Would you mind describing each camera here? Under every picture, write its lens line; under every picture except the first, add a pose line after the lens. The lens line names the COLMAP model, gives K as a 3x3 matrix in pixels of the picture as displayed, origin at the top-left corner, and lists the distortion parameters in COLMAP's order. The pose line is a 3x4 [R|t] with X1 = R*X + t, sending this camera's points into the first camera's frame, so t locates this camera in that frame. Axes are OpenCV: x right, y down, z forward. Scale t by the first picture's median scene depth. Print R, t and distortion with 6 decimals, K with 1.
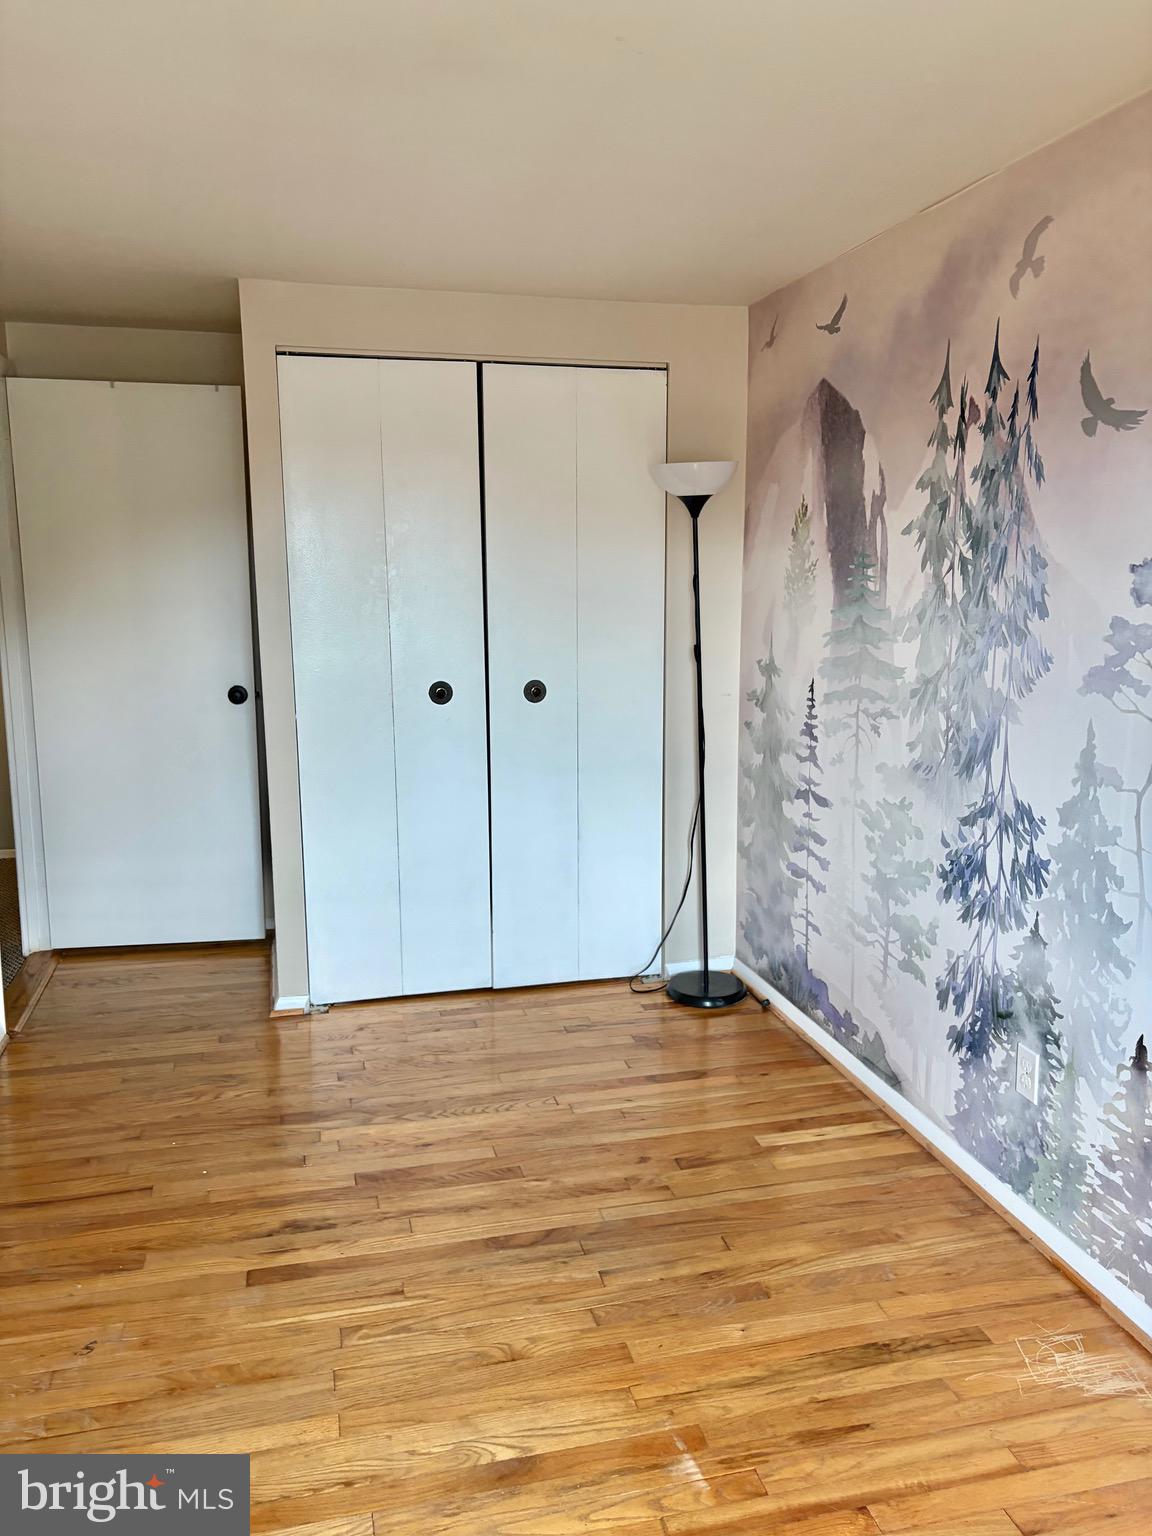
lens RADIAL K [[1176.8, 0, 587.7], [0, 1176.8, 769.3], [0, 0, 1]] dist [0.033416, 0.002106]
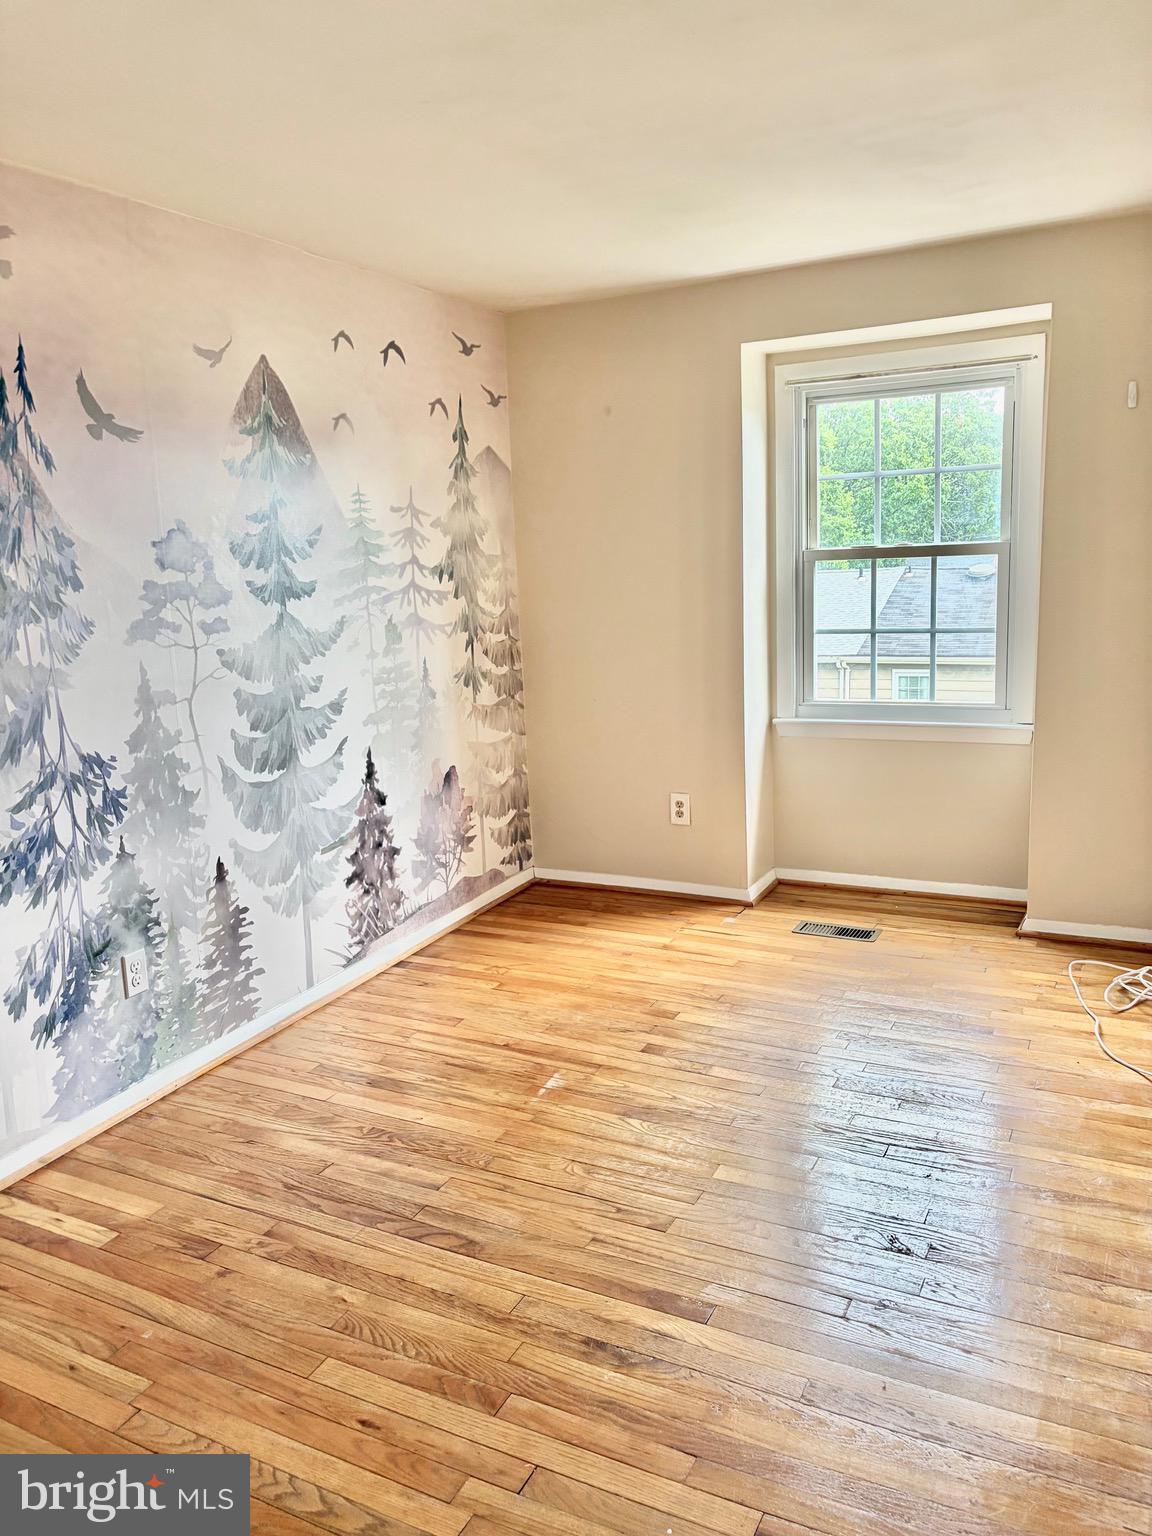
lens RADIAL K [[1176.8, 0, 587.7], [0, 1176.8, 769.3], [0, 0, 1]] dist [0.033416, 0.002106]
pose [[-0.754686, -0.101148, 0.648243, -0.731205], [0.150927, 0.934781, 0.321568, -0.251382], [-0.638491, 0.340520, -0.690200, 1.483998]]
